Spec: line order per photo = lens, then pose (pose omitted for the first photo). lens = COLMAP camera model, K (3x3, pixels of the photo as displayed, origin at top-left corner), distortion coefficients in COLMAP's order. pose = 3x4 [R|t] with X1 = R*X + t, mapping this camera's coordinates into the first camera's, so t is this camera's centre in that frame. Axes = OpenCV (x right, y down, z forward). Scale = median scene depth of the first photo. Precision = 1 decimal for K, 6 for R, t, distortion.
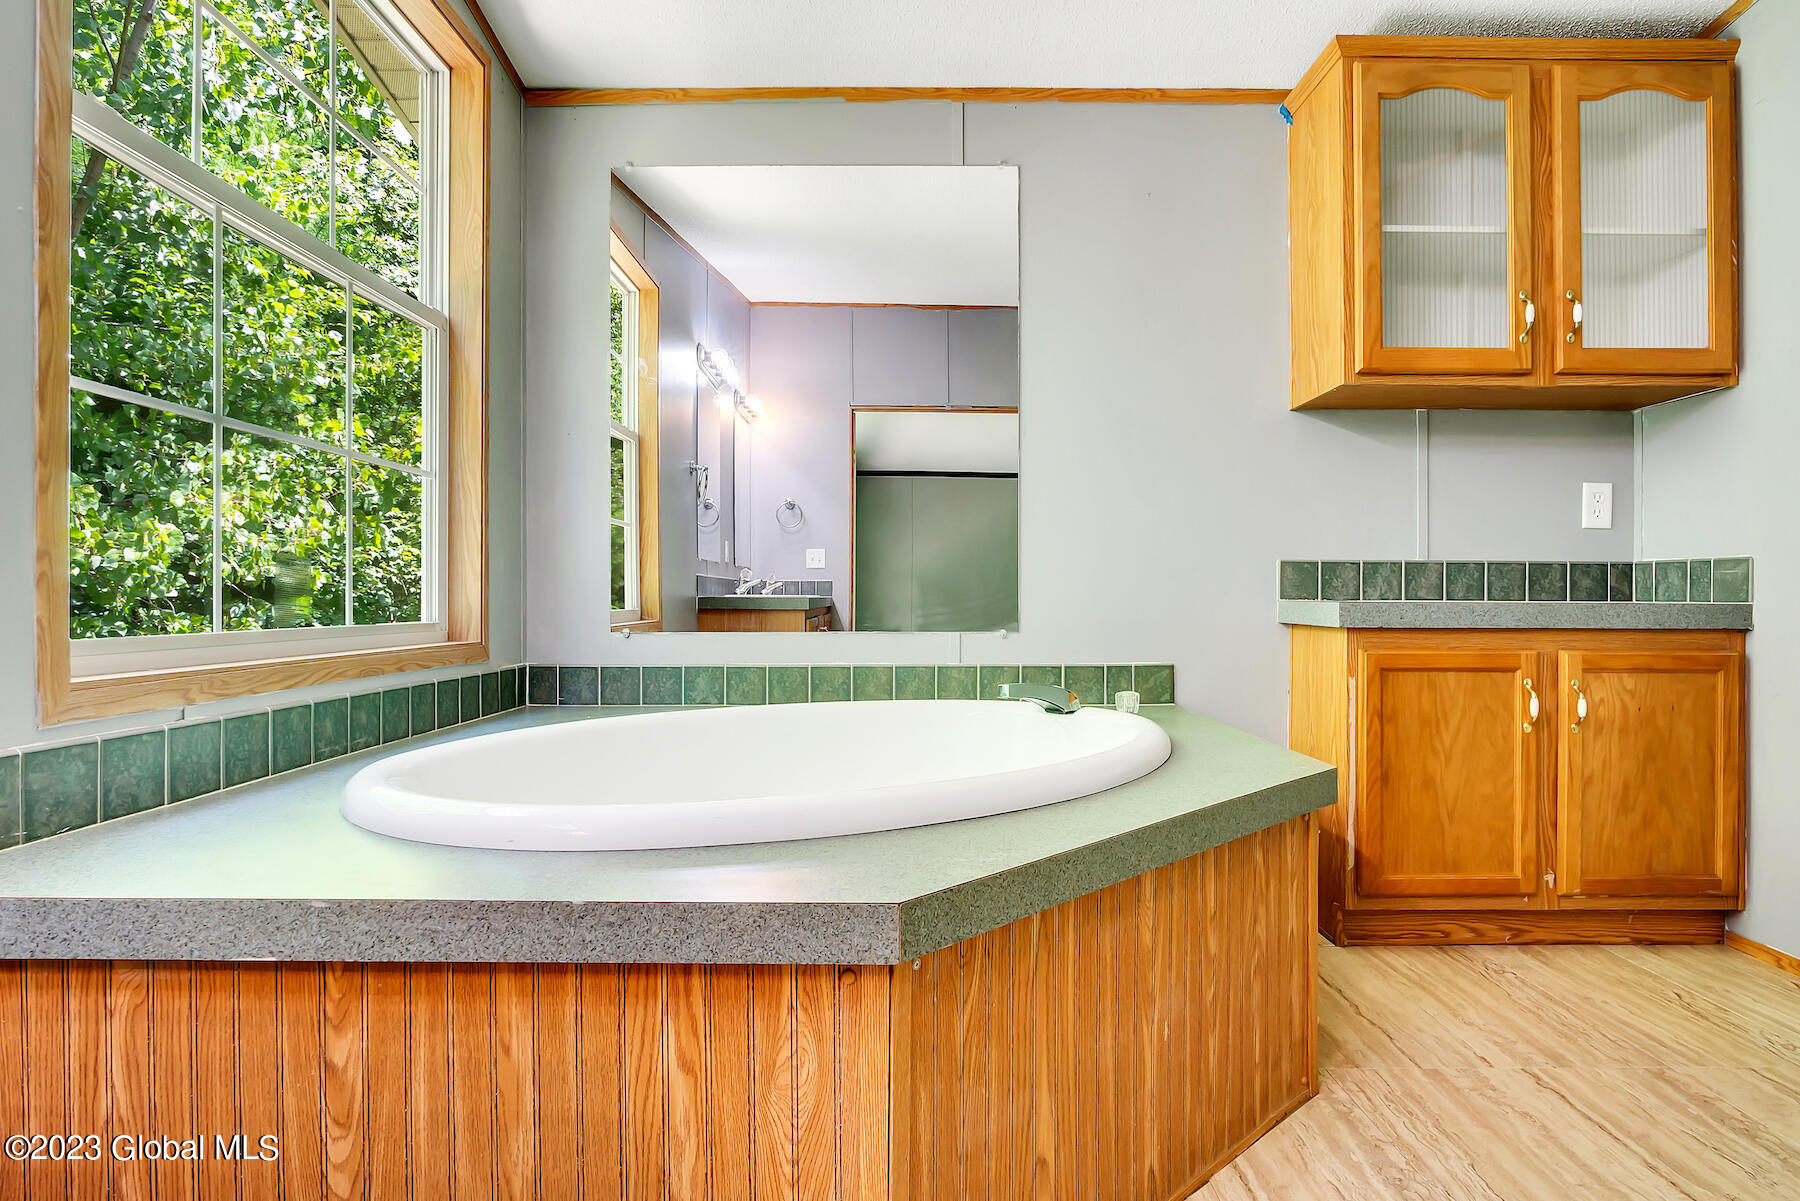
lens RADIAL K [[989.3, 0, 897.4], [0, 989.3, 596.2], [0, 0, 1]] dist [-0.021244, 0.002787]
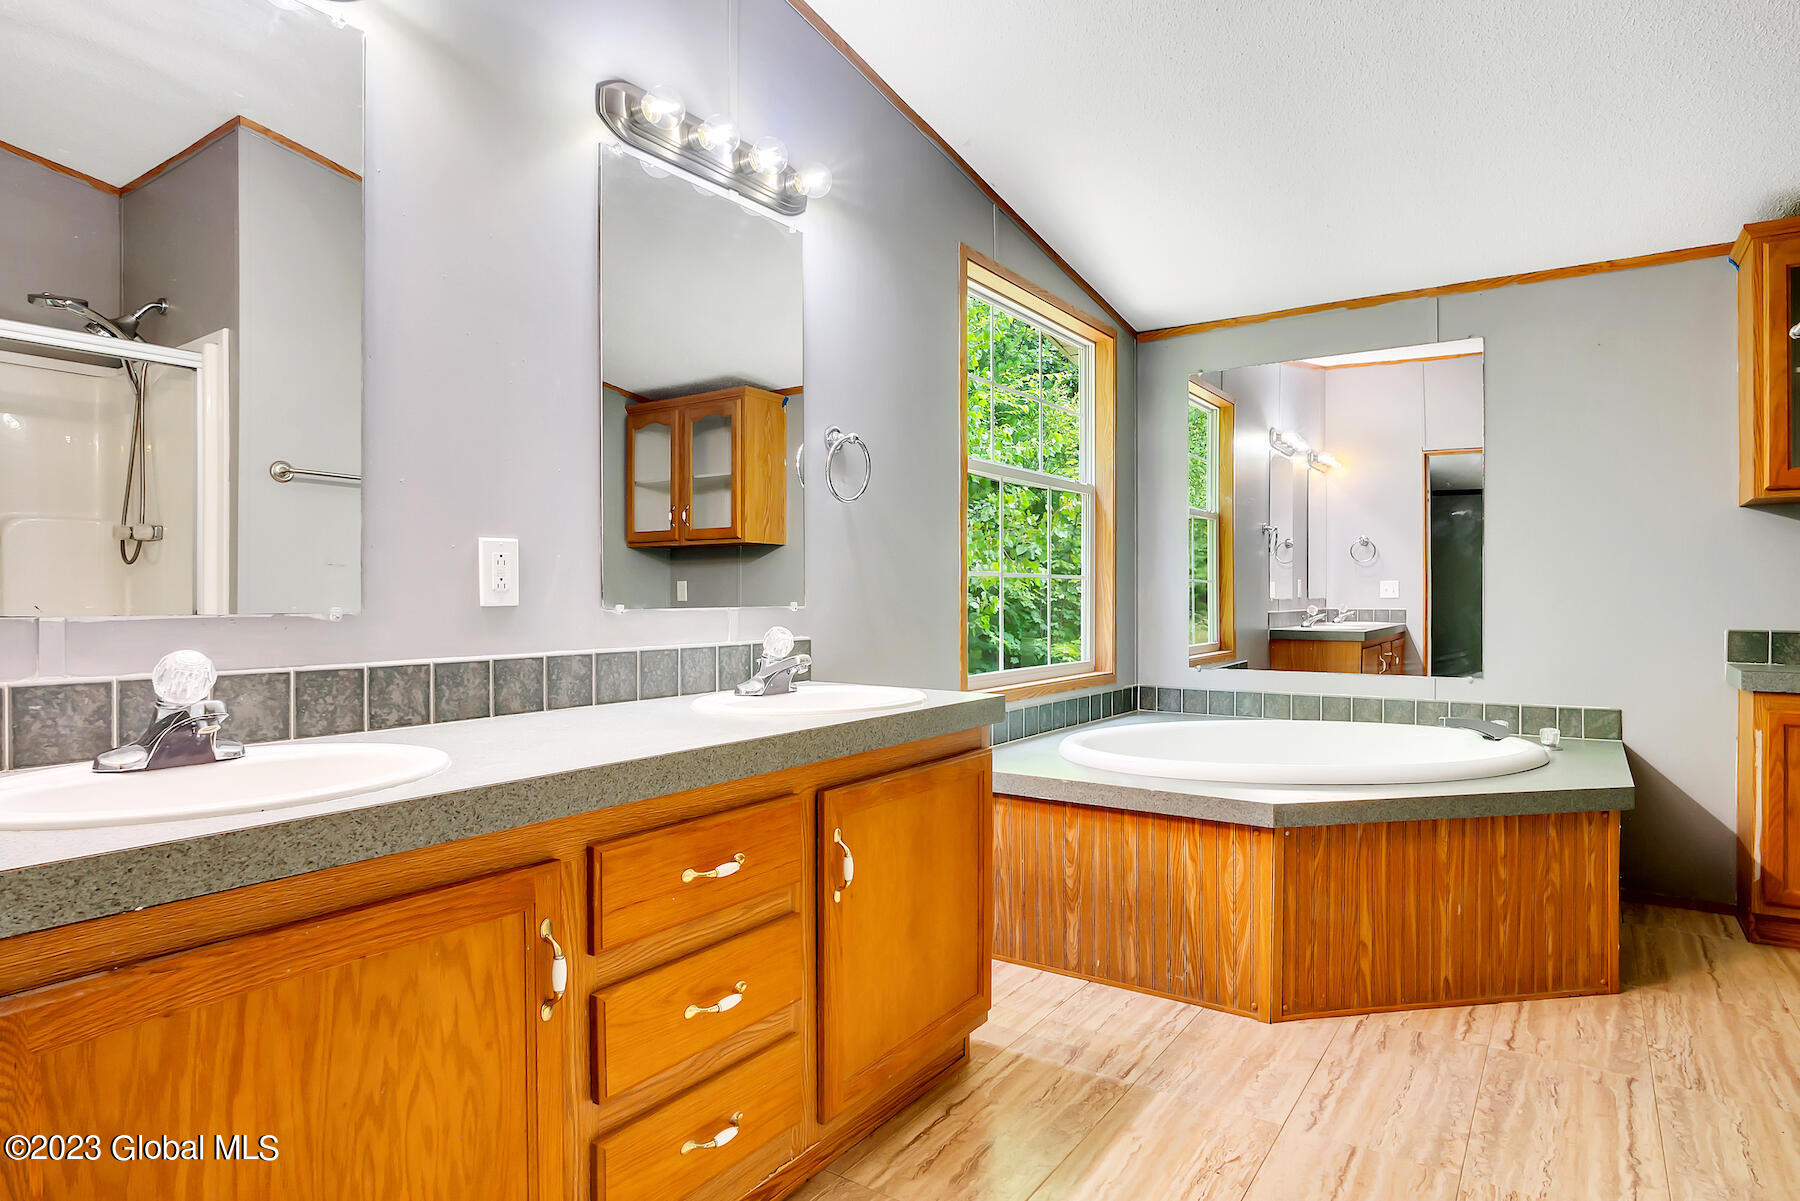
lens RADIAL K [[989.3, 0, 897.4], [0, 989.3, 596.2], [0, 0, 1]] dist [-0.021244, 0.002787]
pose [[0.823643, 0.000867, -0.567109, 0.284154], [0.000686, 0.999997, 0.002525, -0.103785], [0.567109, -0.002469, 0.823639, -0.729474]]
